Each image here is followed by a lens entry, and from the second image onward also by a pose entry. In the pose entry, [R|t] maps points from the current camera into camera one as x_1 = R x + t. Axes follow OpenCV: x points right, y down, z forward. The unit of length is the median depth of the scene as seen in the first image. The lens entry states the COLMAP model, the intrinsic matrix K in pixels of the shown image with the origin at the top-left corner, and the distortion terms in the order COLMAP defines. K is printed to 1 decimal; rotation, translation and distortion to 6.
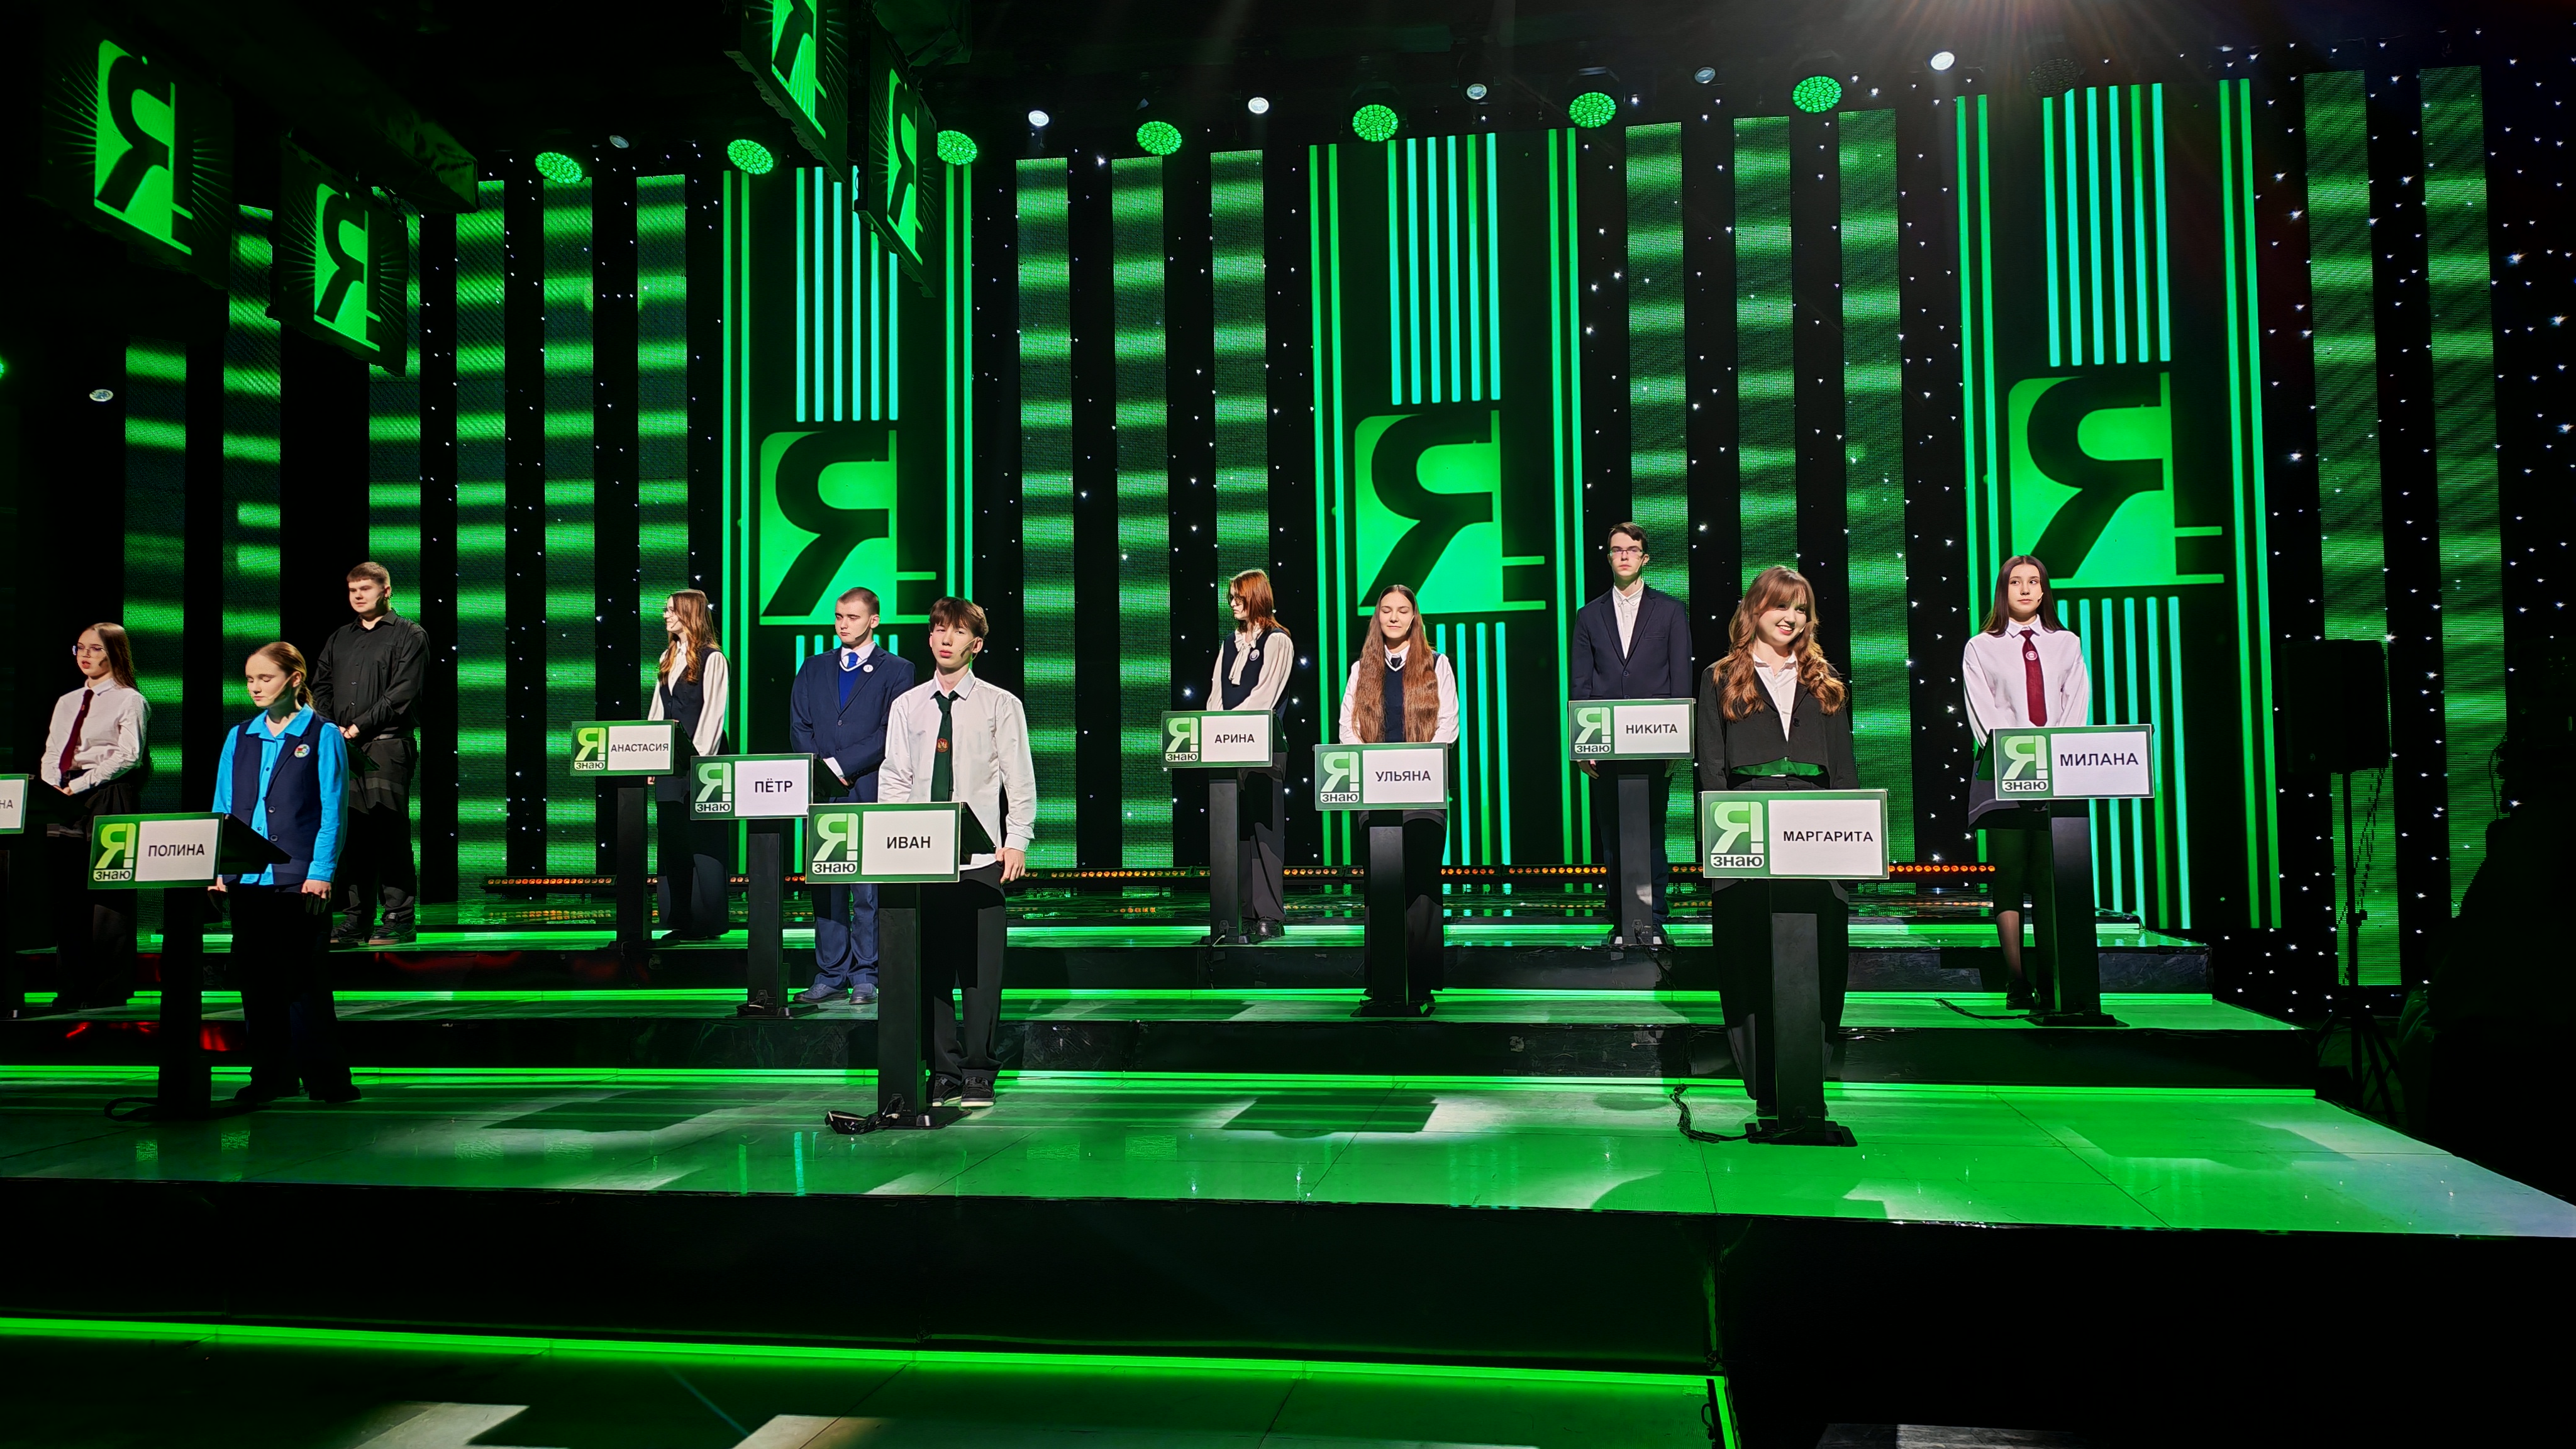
lens RADIAL K [[2144.3, 0, 1288.0], [0, 2144.3, 724.5], [0, 0, 1]] dist [0.202658, -0.242406]
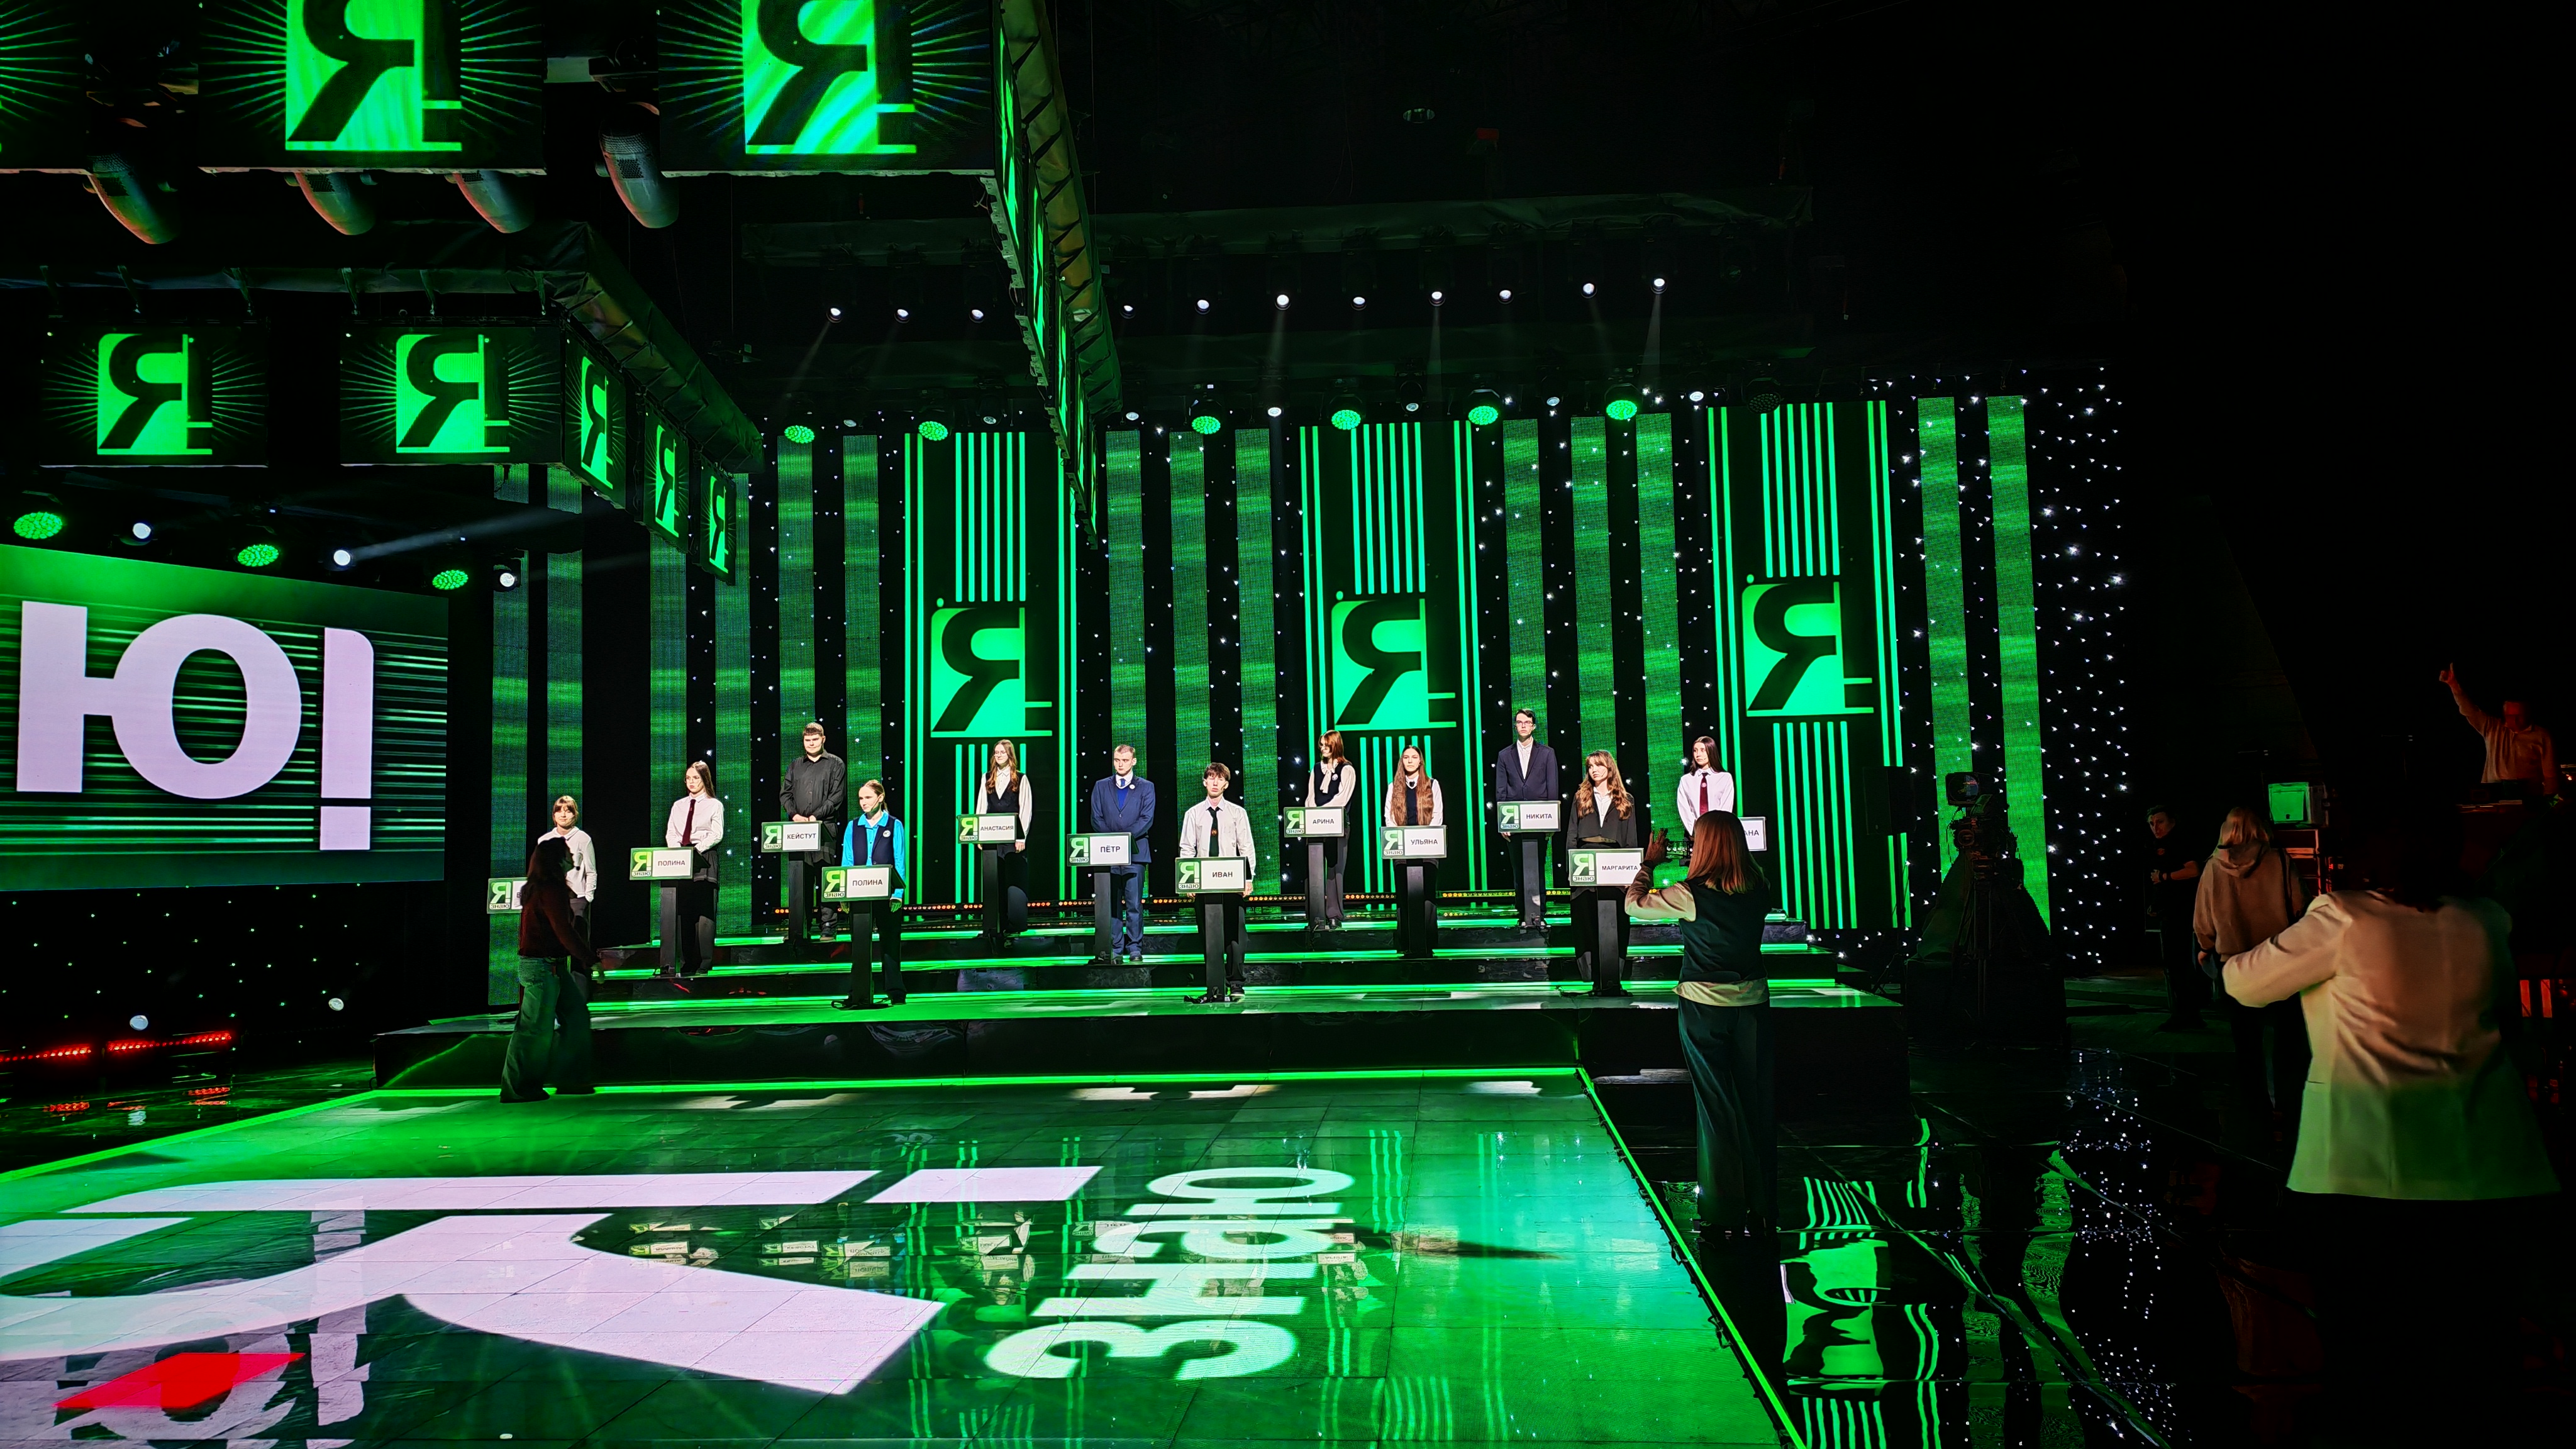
lens RADIAL K [[2144.3, 0, 1288.0], [0, 2144.3, 724.5], [0, 0, 1]] dist [0.202658, -0.242406]
pose [[0.997284, -0.003493, 0.073573, -0.118840], [0.005102, 0.999752, -0.021696, -0.023491], [-0.073479, 0.022013, 0.997054, -0.550170]]
